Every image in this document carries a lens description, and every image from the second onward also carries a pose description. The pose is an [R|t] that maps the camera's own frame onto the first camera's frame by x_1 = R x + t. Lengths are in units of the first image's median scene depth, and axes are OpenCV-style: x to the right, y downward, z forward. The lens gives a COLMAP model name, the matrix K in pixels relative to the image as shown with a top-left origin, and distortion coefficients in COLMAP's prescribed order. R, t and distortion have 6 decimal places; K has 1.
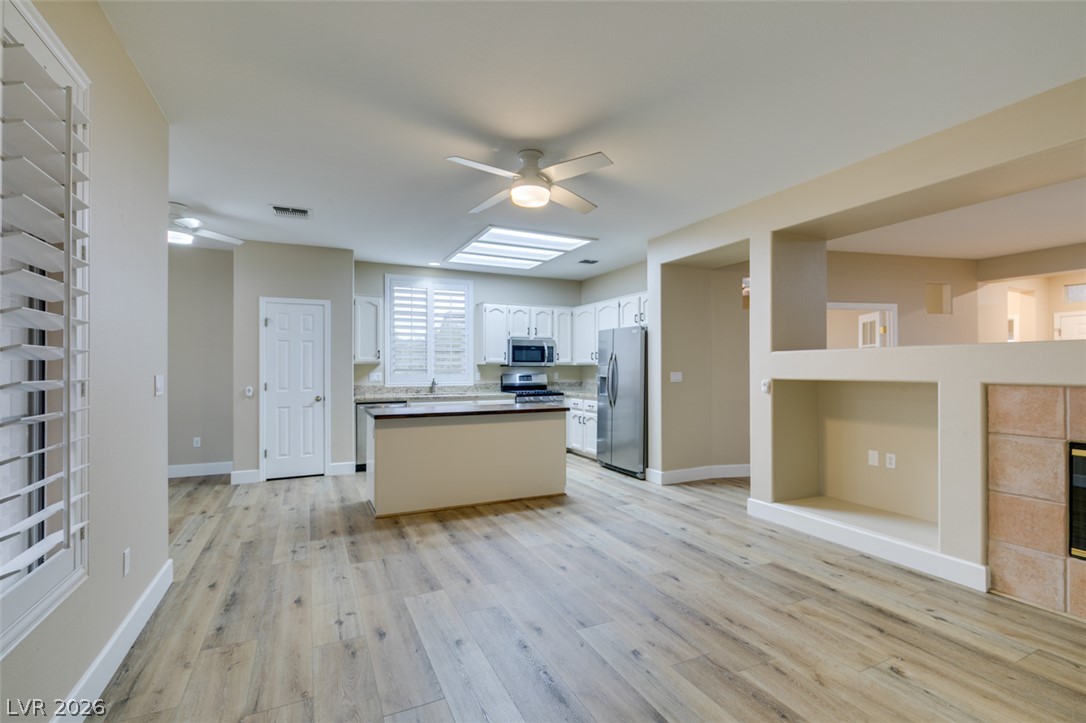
lens RADIAL K [[487.0, 0, 541.8], [0, 487.0, 365.6], [0, 0, 1]] dist [0.000495, -0.000810]
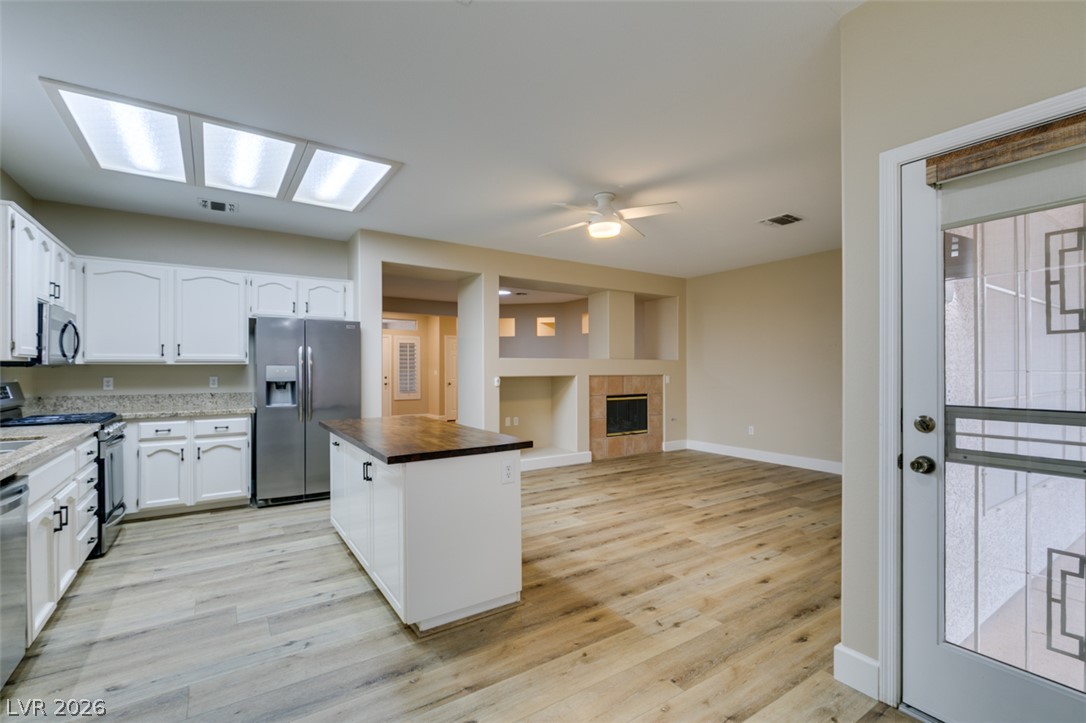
lens RADIAL K [[487.0, 0, 541.3], [0, 487.0, 369.1], [0, 0, 1]] dist [0.000495, -0.000810]
pose [[-0.139881, 0.000564, 0.990168, -0.819344], [-0.003755, 0.999992, -0.001100, 0.004790], [-0.990161, -0.003872, -0.139877, 0.893516]]
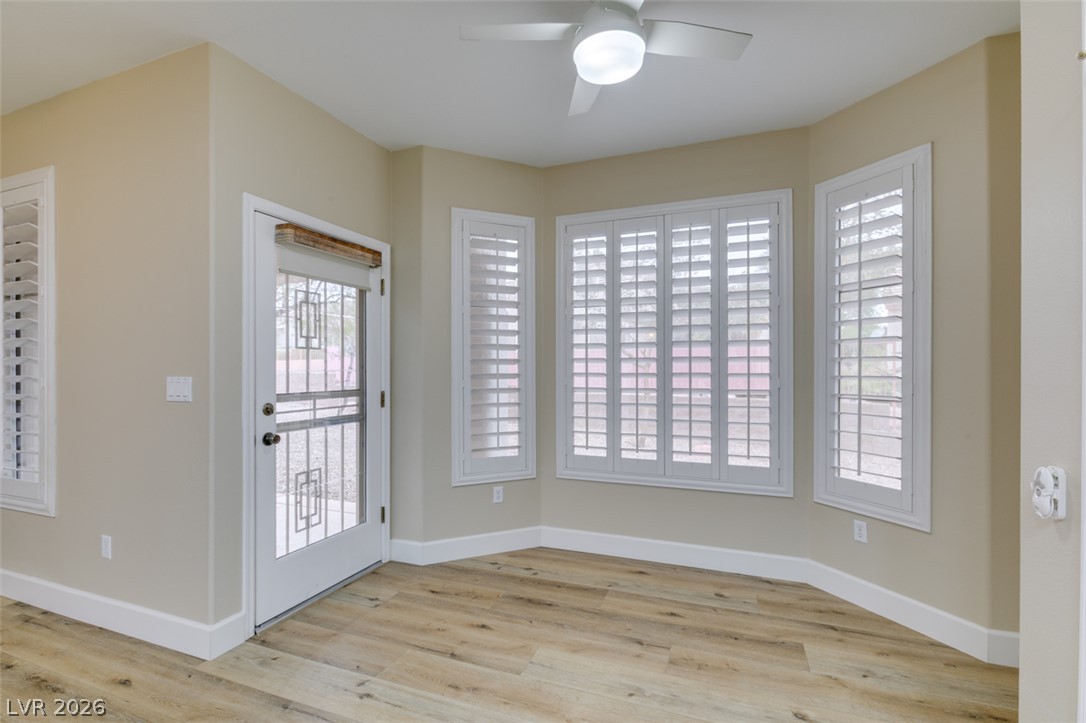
lens RADIAL K [[487.0, 0, 545.9], [0, 487.0, 367.7], [0, 0, 1]] dist [0.000495, -0.000810]
pose [[-0.724630, 0.000971, -0.689137, -0.367929], [0.005212, 0.999978, -0.004072, 0.005586], [0.689118, -0.006542, -0.724620, 1.112794]]
